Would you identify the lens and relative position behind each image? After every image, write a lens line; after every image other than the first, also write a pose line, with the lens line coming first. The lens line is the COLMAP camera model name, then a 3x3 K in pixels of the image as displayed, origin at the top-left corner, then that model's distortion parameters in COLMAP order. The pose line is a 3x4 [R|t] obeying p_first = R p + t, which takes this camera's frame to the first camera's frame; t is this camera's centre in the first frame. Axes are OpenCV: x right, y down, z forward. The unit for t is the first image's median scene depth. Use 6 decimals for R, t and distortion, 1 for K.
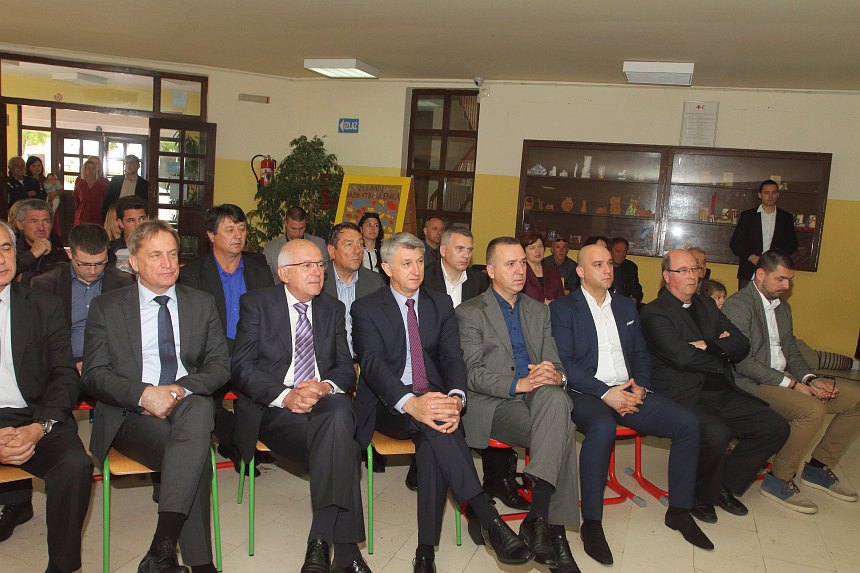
lens RADIAL K [[662.4, 0, 430.0], [0, 662.4, 286.5], [0, 0, 1]] dist [-0.078818, 0.051657]
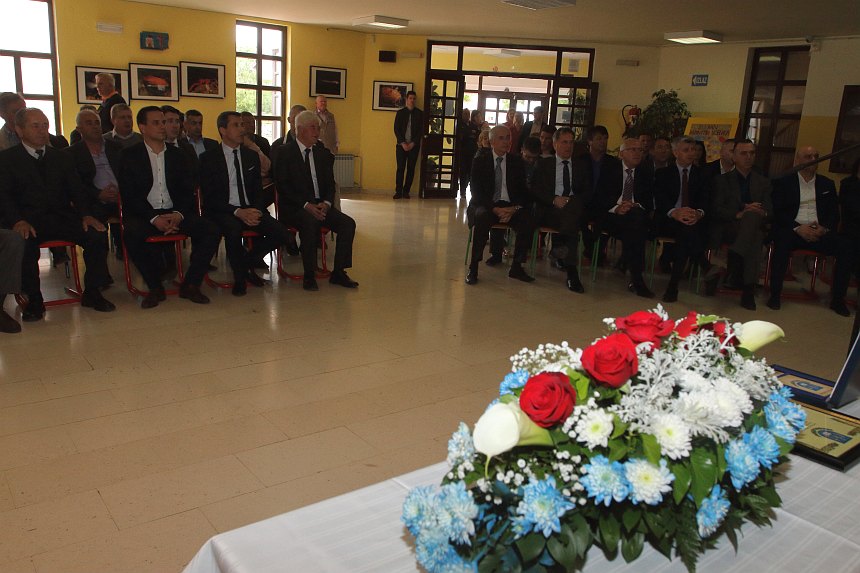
lens RADIAL K [[662.4, 0, 430.0], [0, 662.4, 286.5], [0, 0, 1]] dist [-0.078818, 0.051657]
pose [[0.849293, 0.103987, -0.517579, 0.133311], [-0.072774, 0.994110, 0.080312, 0.096061], [0.522881, -0.030542, 0.851858, -0.384306]]
